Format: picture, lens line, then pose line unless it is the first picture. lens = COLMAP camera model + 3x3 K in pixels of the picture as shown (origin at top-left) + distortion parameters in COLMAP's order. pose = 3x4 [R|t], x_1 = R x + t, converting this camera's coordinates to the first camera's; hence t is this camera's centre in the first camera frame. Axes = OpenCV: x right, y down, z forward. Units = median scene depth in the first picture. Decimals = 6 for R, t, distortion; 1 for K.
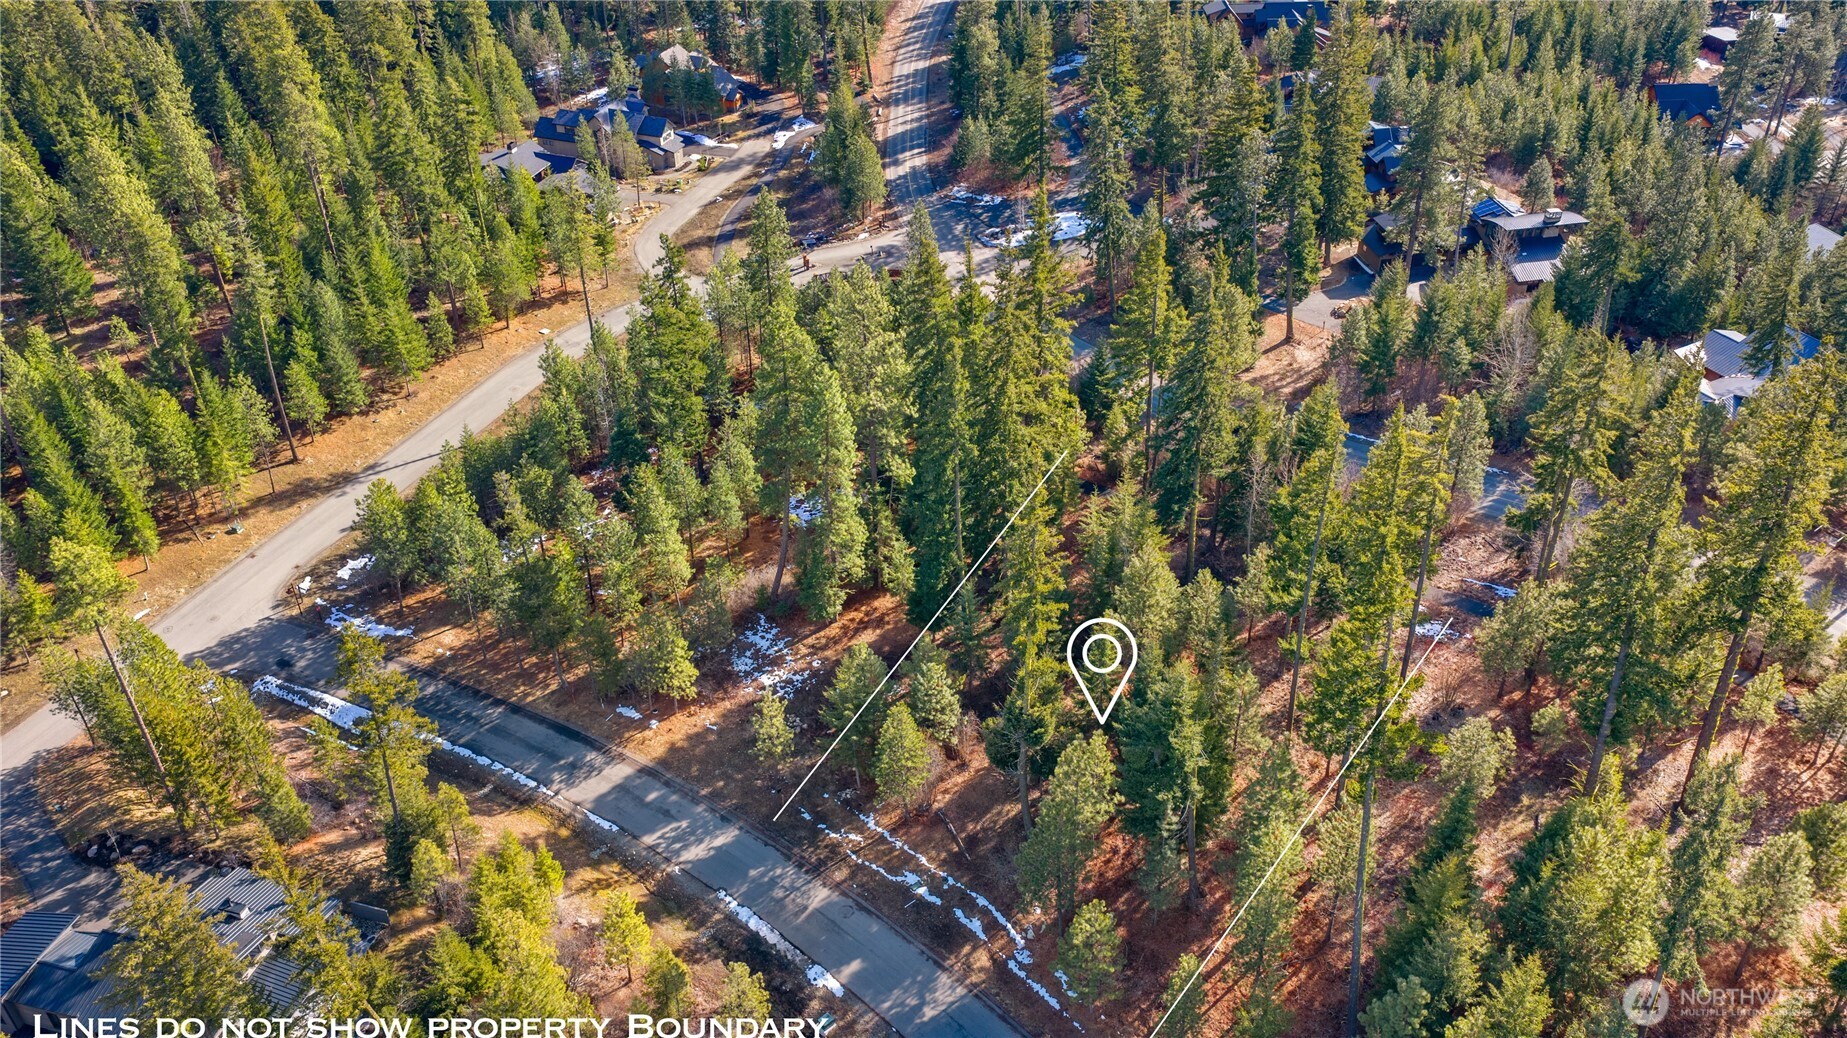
lens RADIAL K [[1501.0, 0, 923.5], [0, 1501.0, 519.0], [0, 0, 1]] dist [0.012603, -0.007778]
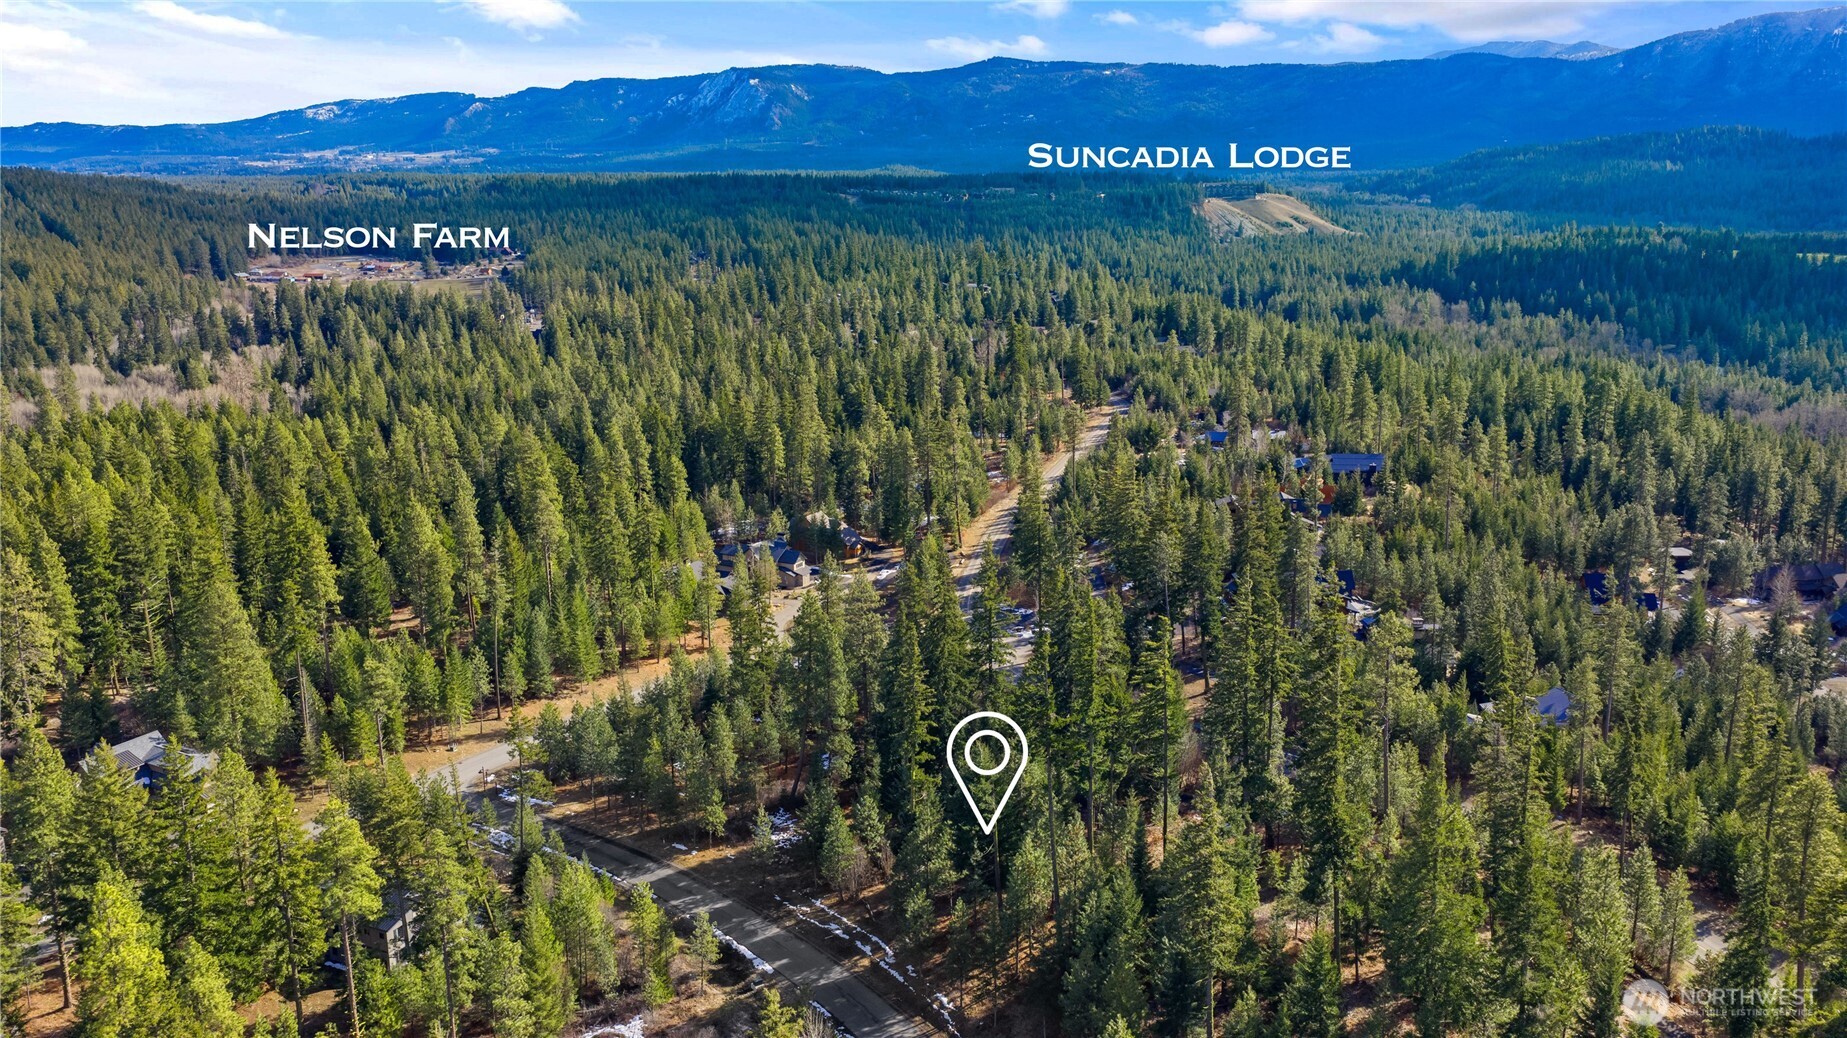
lens RADIAL K [[1501.0, 0, 923.5], [0, 1501.0, 519.0], [0, 0, 1]] dist [0.012603, -0.007778]
pose [[0.989031, 0.039214, -0.142405, 0.202167], [-0.088509, 0.929190, -0.358847, 0.281547], [0.118249, 0.367515, 0.922469, -0.392297]]
